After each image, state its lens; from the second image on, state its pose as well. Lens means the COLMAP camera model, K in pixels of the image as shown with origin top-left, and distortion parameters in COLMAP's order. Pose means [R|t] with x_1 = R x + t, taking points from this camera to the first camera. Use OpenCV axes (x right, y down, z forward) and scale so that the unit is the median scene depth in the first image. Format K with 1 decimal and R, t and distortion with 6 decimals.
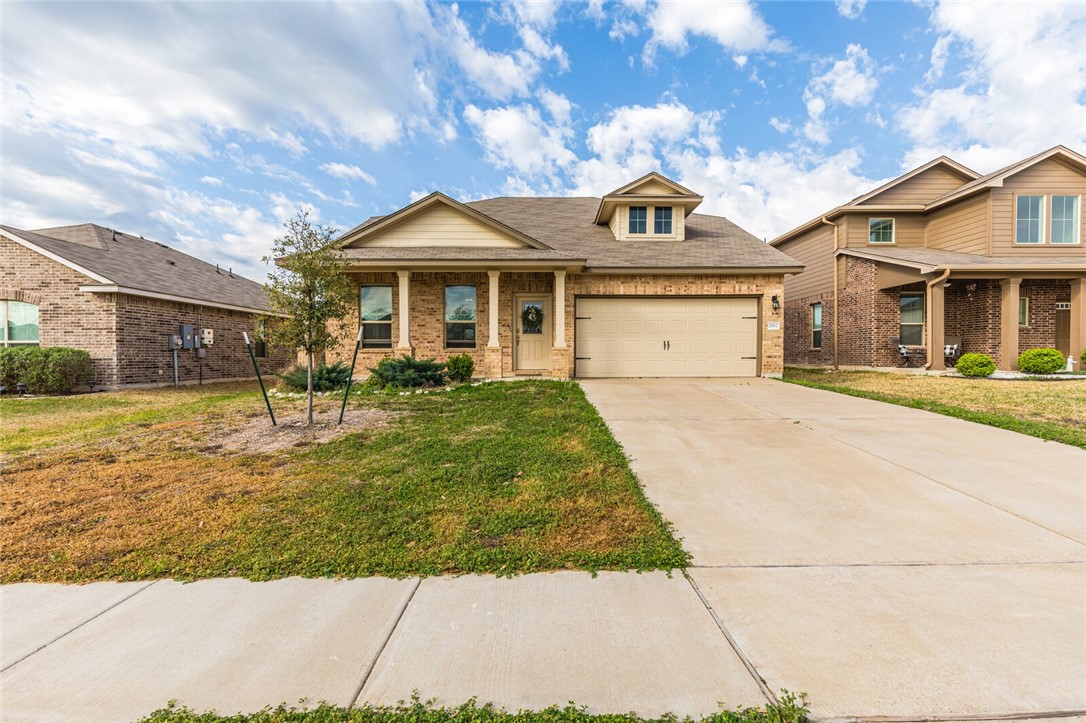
lens RADIAL K [[487.1, 0, 546.1], [0, 487.1, 364.2], [0, 0, 1]] dist [0.013204, -0.000877]
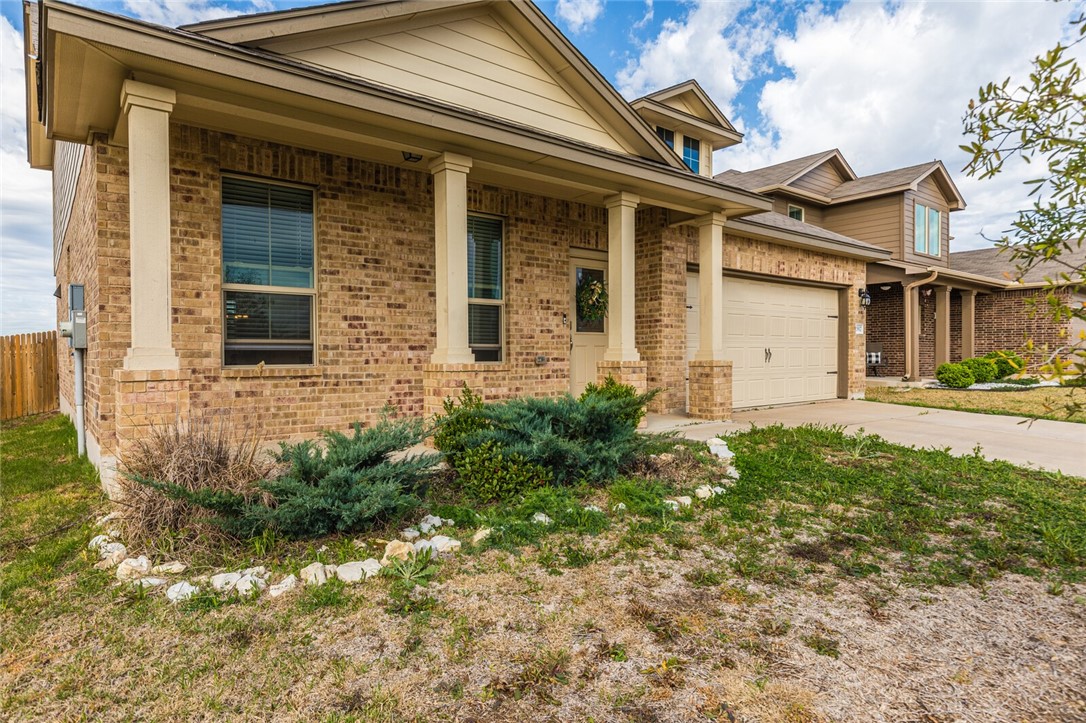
lens RADIAL K [[634.7, 0, 551.9], [0, 634.7, 363.4], [0, 0, 1]] dist [0.001779, 0.002978]
pose [[0.778044, -0.009870, 0.628132, -0.491949], [0.013150, 0.999913, -0.000576, -0.030988], [-0.628072, 0.008708, 0.778107, 0.531637]]
